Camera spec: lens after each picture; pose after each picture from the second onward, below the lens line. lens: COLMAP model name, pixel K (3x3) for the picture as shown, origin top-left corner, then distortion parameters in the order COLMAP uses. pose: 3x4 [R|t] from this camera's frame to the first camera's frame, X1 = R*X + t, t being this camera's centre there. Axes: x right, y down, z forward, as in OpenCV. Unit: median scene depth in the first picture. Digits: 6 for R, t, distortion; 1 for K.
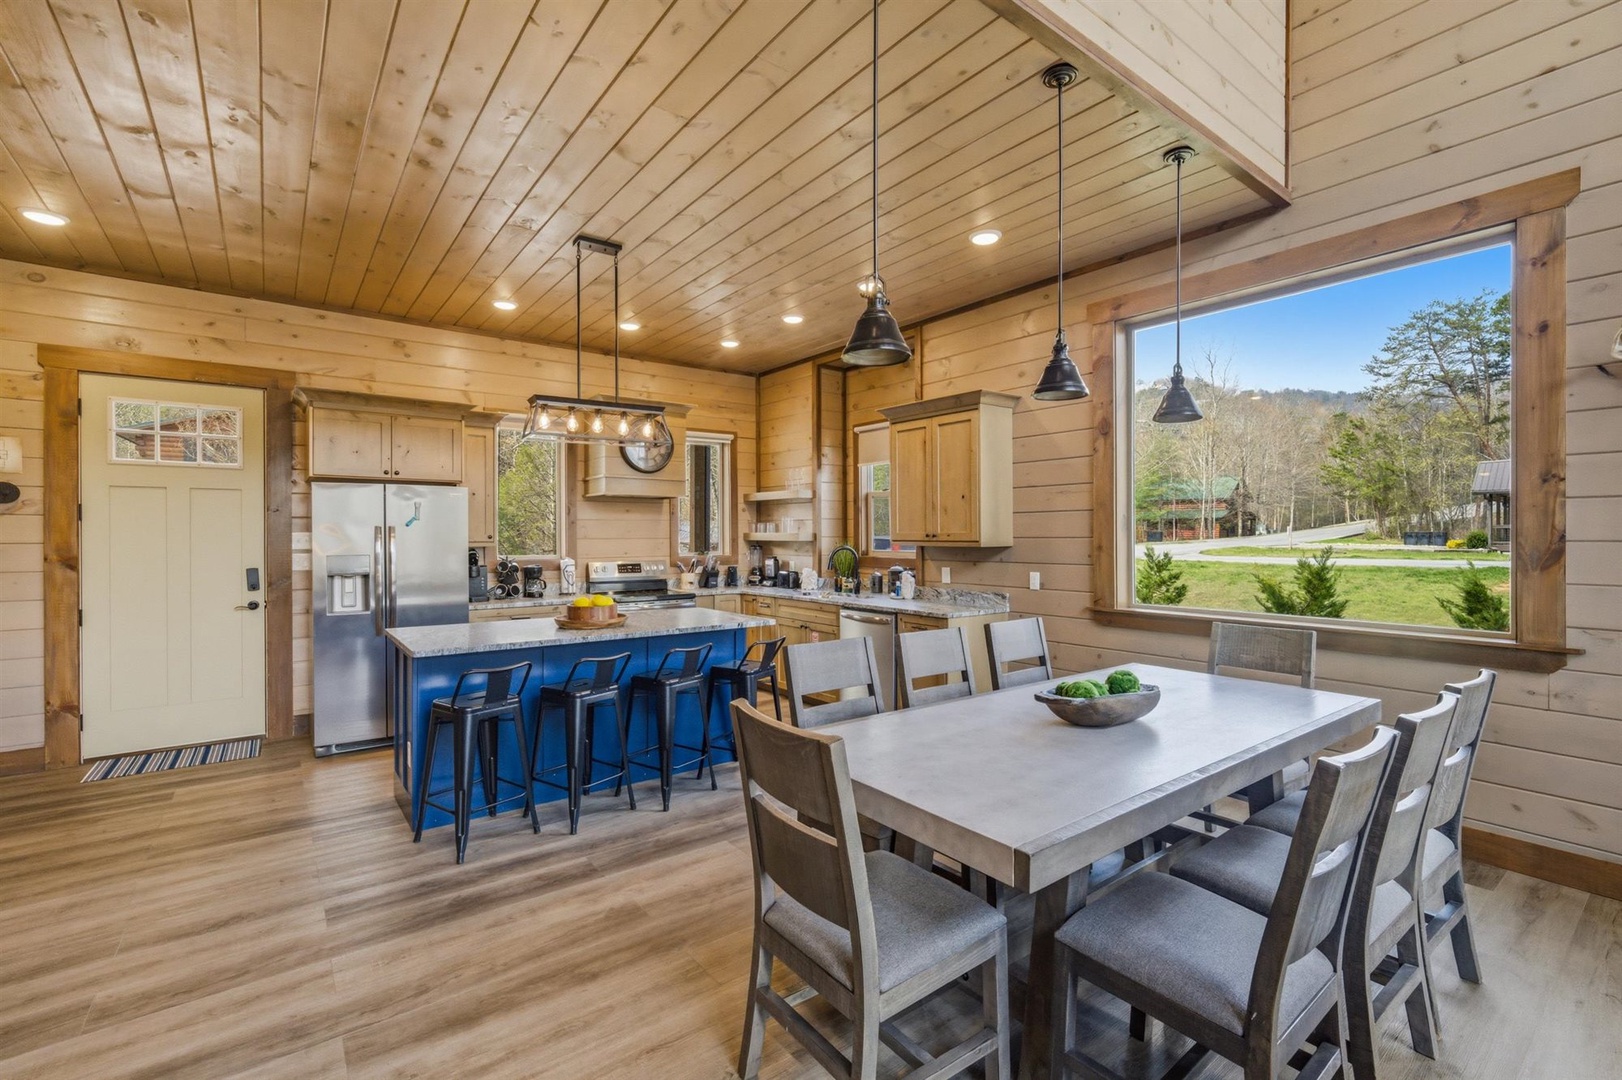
lens RADIAL K [[727.7, 0, 819.4], [0, 727.7, 539.5], [0, 0, 1]] dist [0.000559, -0.000293]
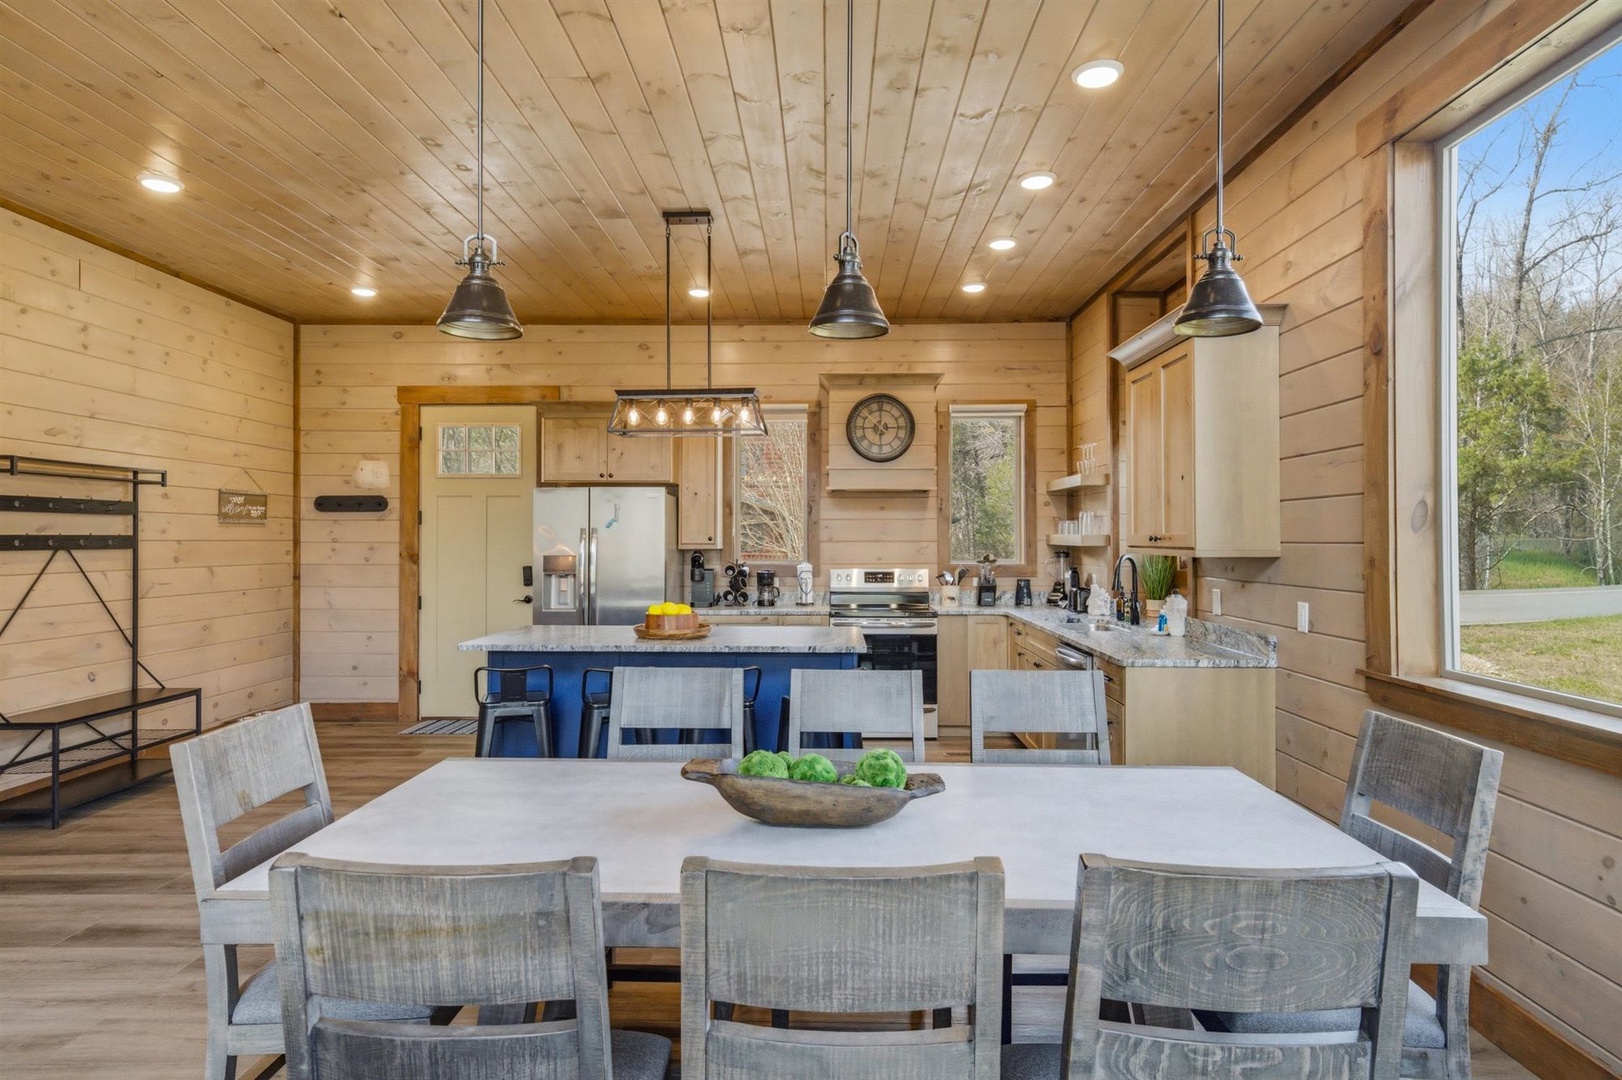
lens RADIAL K [[924.1, 0, 809.3], [0, 924.1, 536.9], [0, 0, 1]] dist [0.013786, 0.000275]
pose [[0.773926, 0.001891, -0.633273, 0.445912], [-0.005808, 0.999975, -0.004113, -0.001968], [0.633249, 0.006861, 0.773918, 0.171576]]
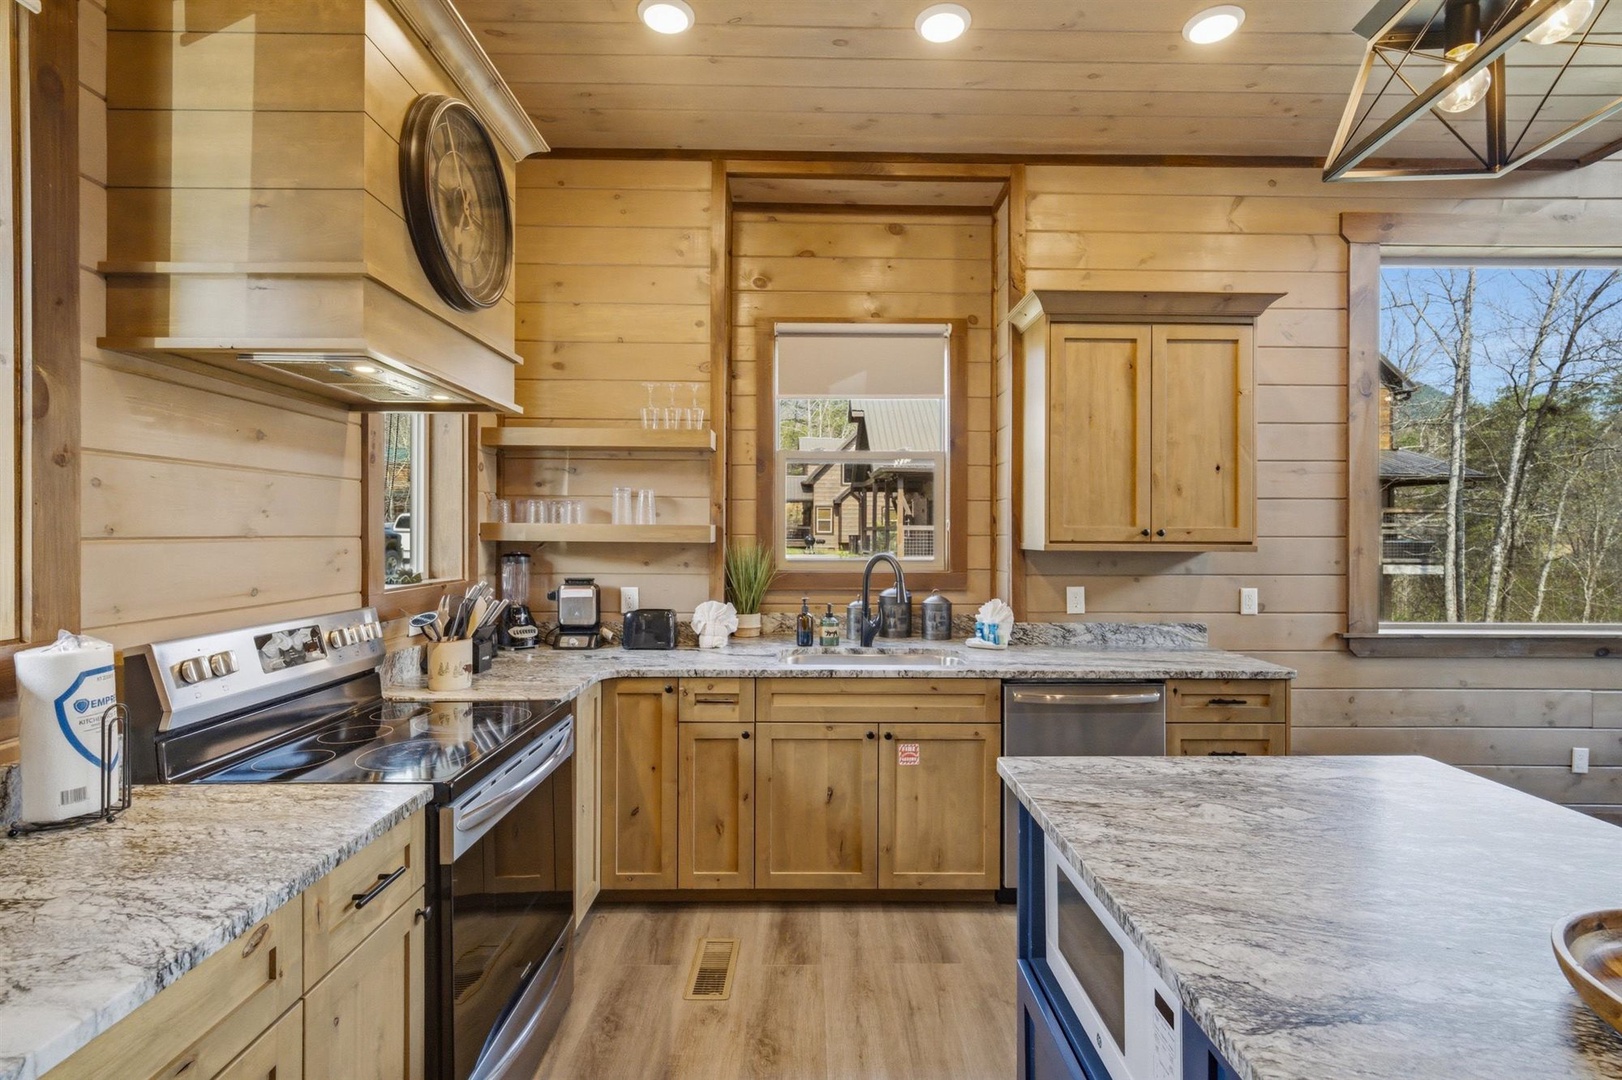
lens RADIAL K [[727.7, 0, 814.3], [0, 727.7, 540.7], [0, 0, 1]] dist [0.000559, -0.000293]
pose [[0.609514, -0.003079, 0.792769, -0.464253], [0.000486, 0.999994, 0.003510, -0.001354], [-0.792775, -0.001754, 0.609512, 0.882121]]
